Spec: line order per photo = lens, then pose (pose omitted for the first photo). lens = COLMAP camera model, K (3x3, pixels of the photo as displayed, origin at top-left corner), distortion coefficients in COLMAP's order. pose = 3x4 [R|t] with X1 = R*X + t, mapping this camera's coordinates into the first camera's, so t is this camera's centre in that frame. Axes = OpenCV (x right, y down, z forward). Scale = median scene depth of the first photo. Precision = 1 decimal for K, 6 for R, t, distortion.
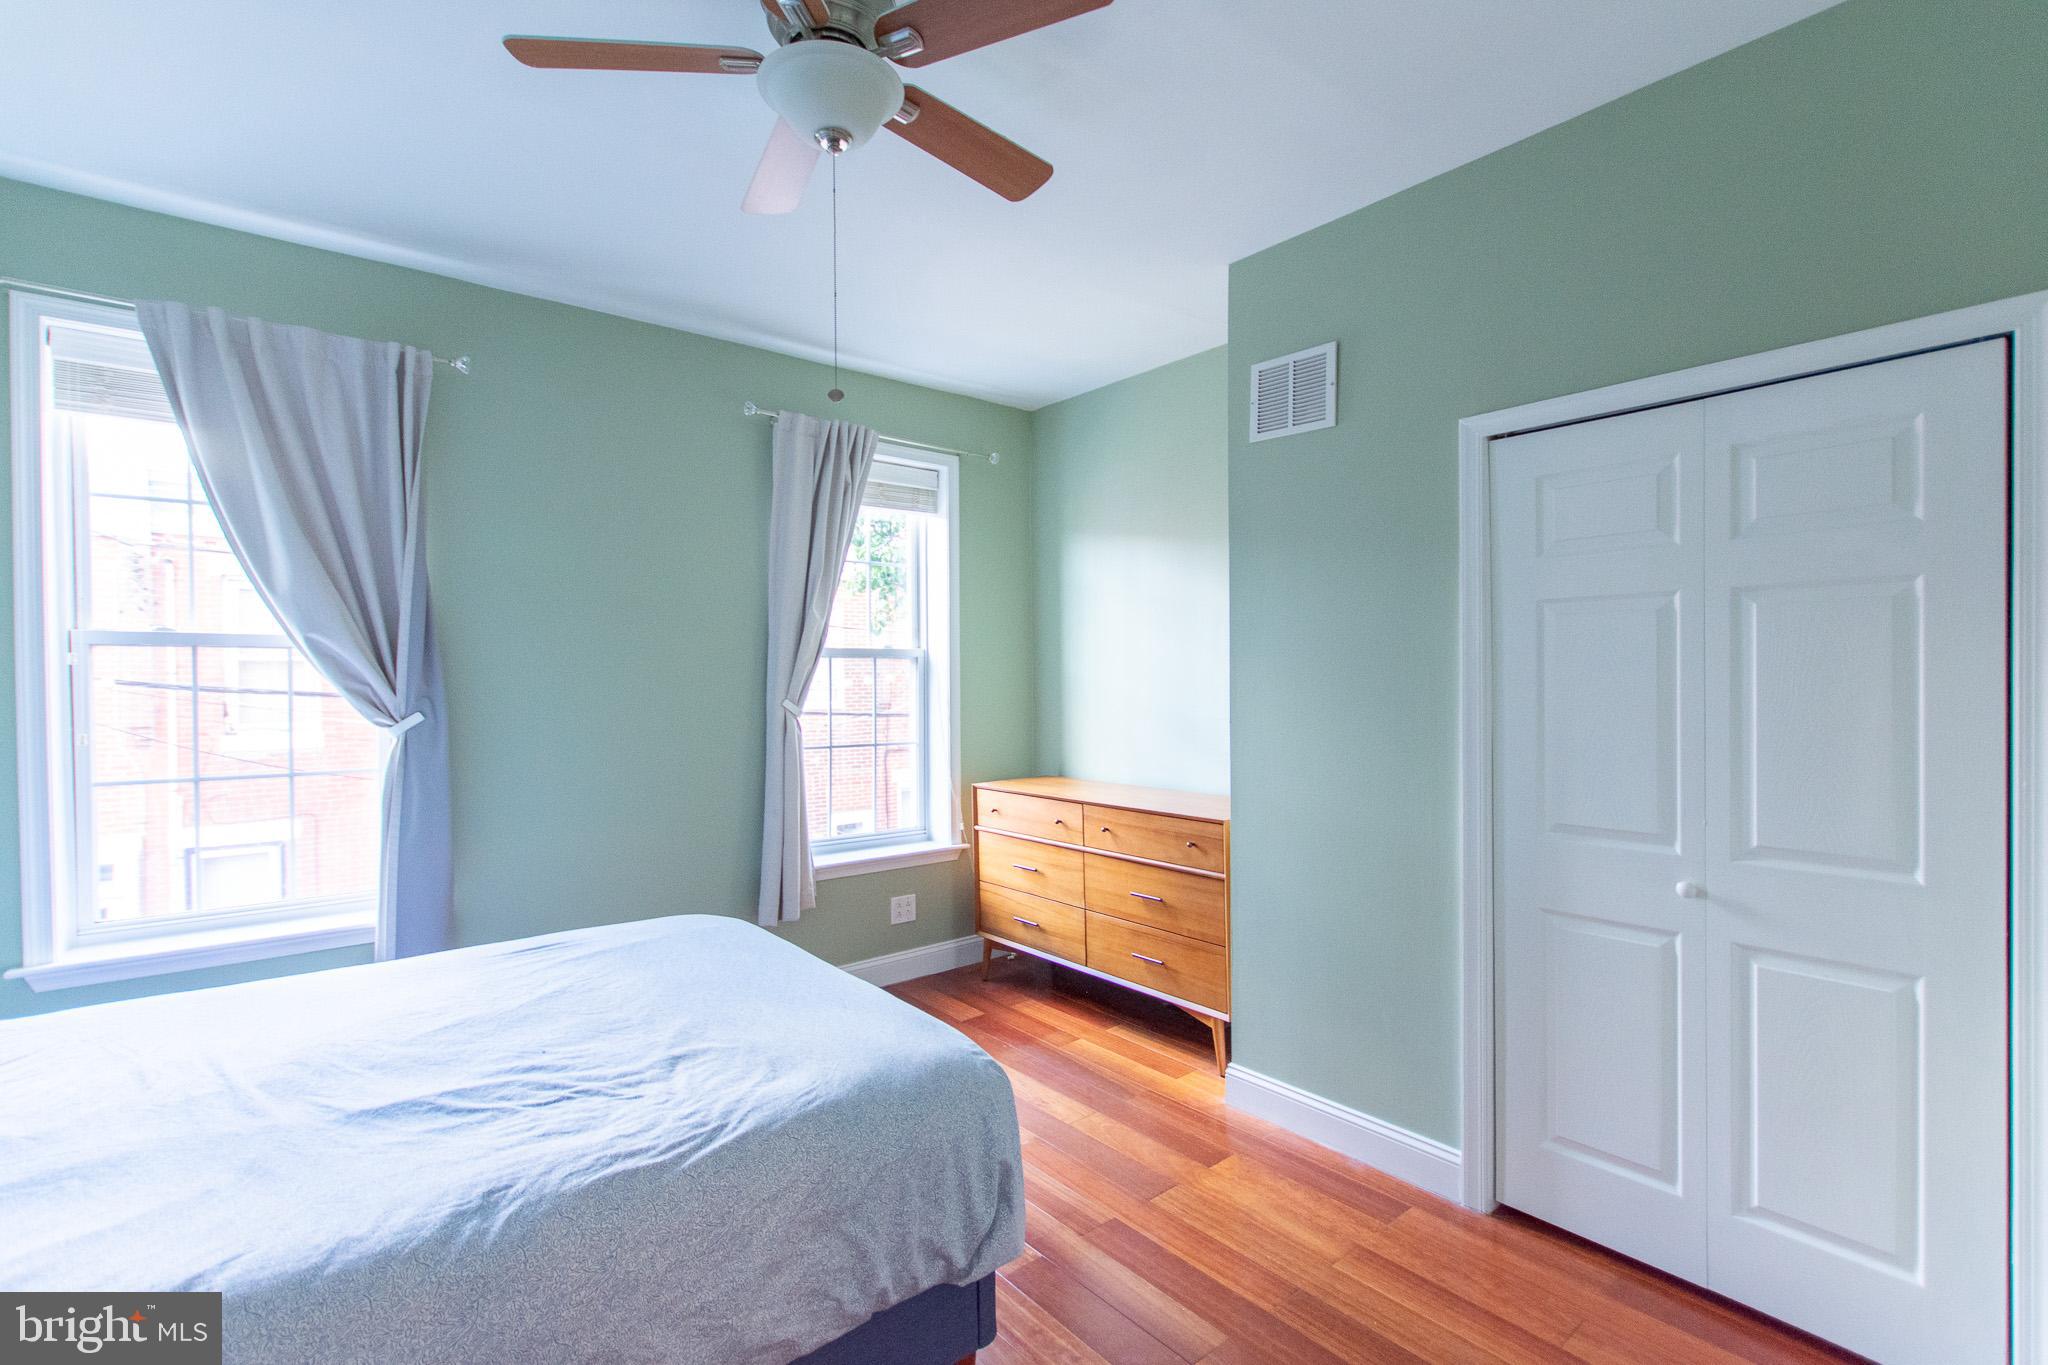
lens RADIAL K [[894.1, 0, 1017.8], [0, 894.1, 676.9], [0, 0, 1]] dist [0.014057, -0.005669]
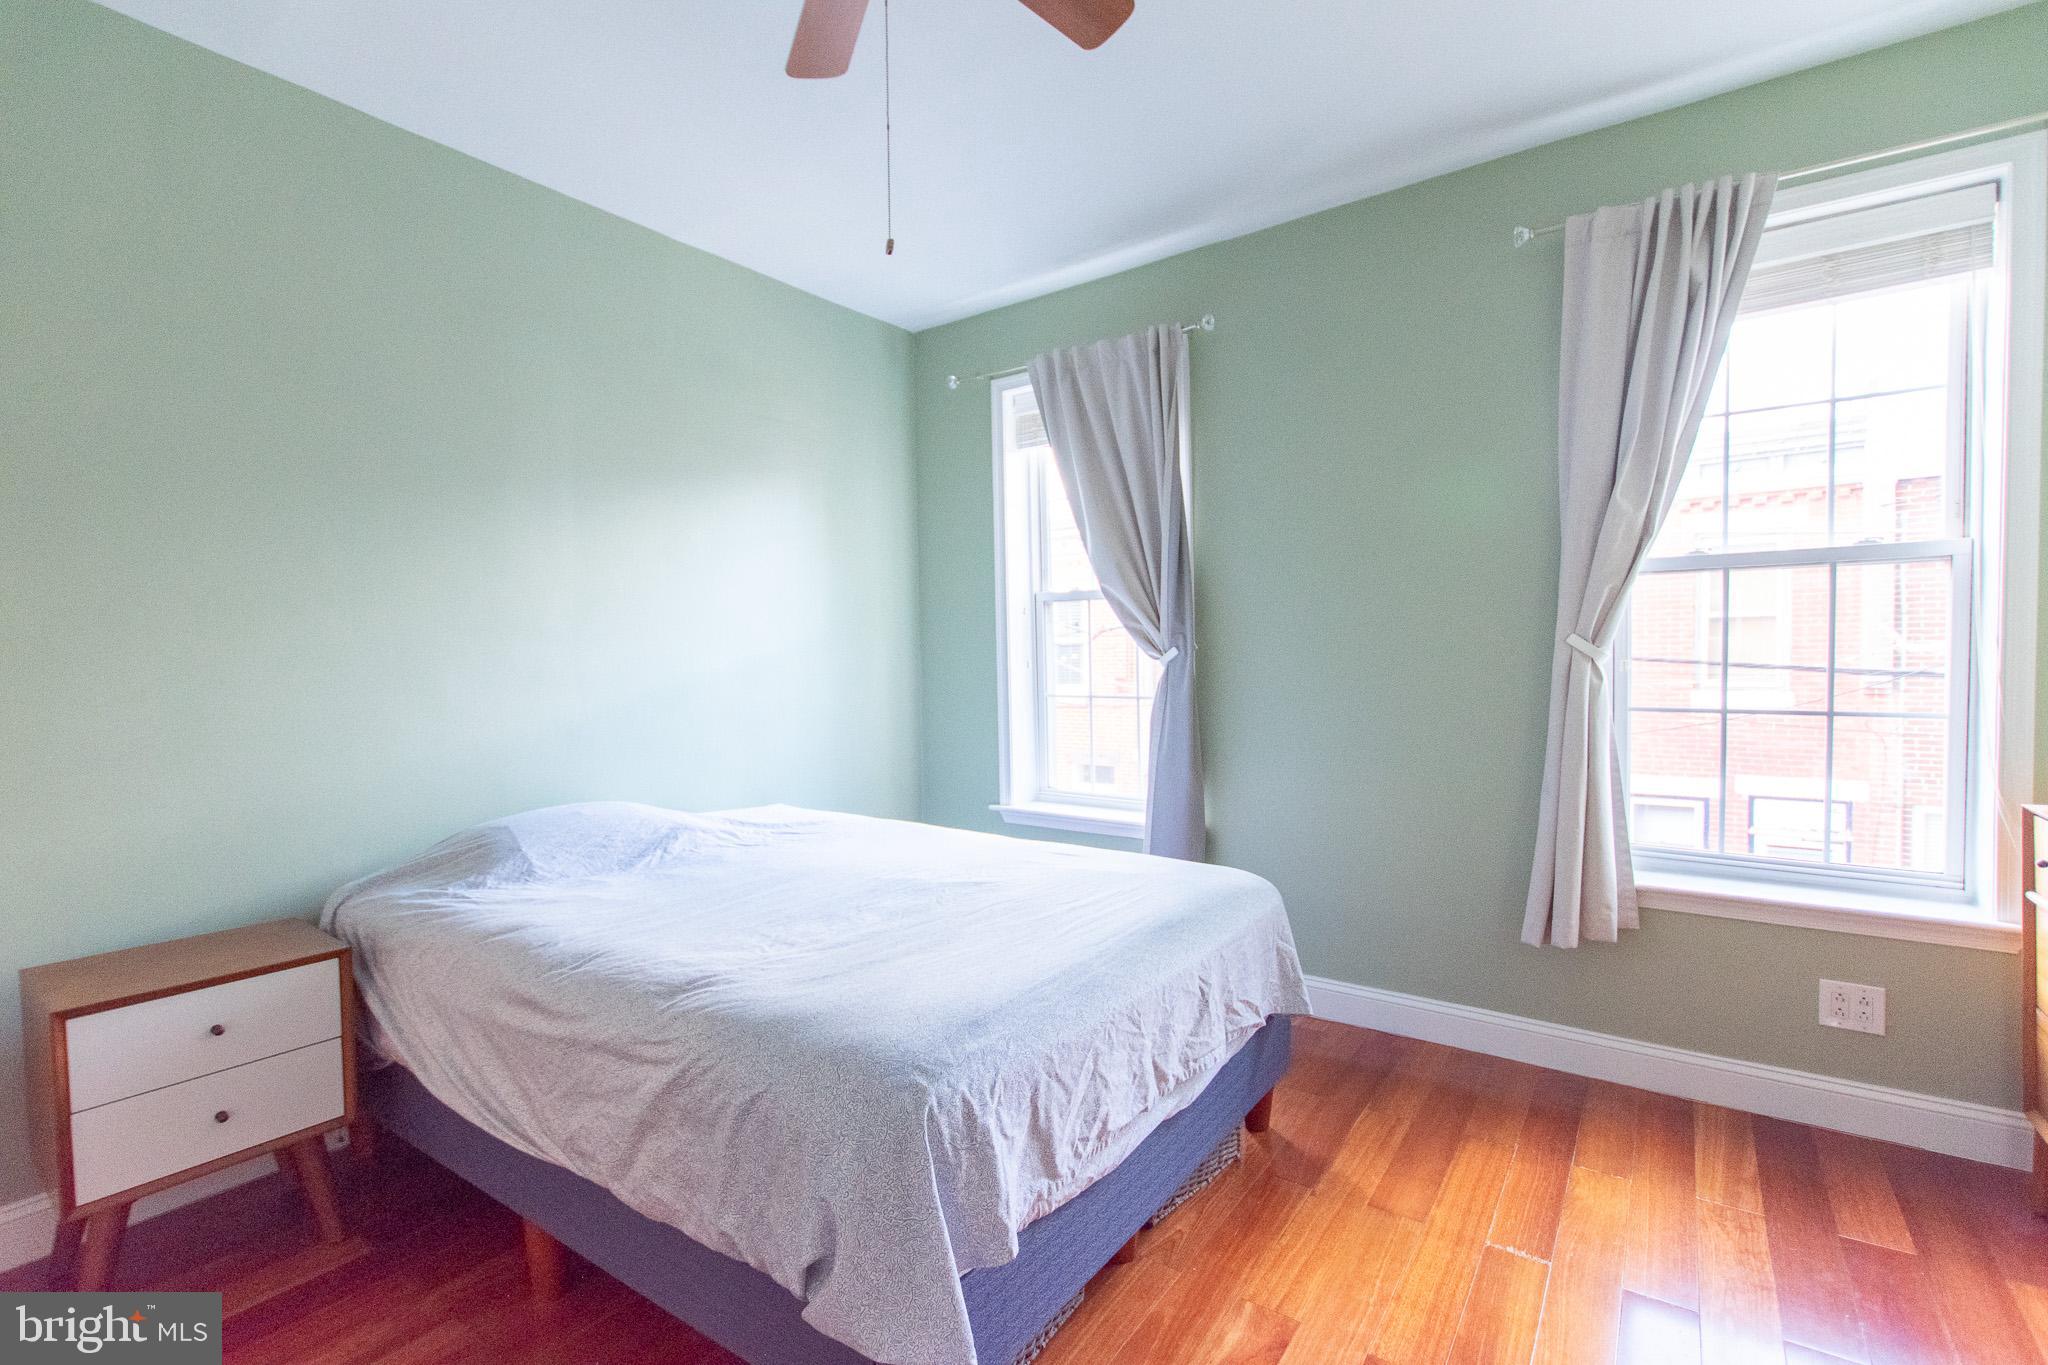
lens RADIAL K [[894.1, 0, 1017.8], [0, 894.1, 676.9], [0, 0, 1]] dist [0.014057, -0.005669]
pose [[0.303418, 0.021341, -0.952618, 0.280869], [0.008972, 0.999641, 0.025252, 0.037610], [0.952815, -0.016209, 0.303118, 0.375191]]
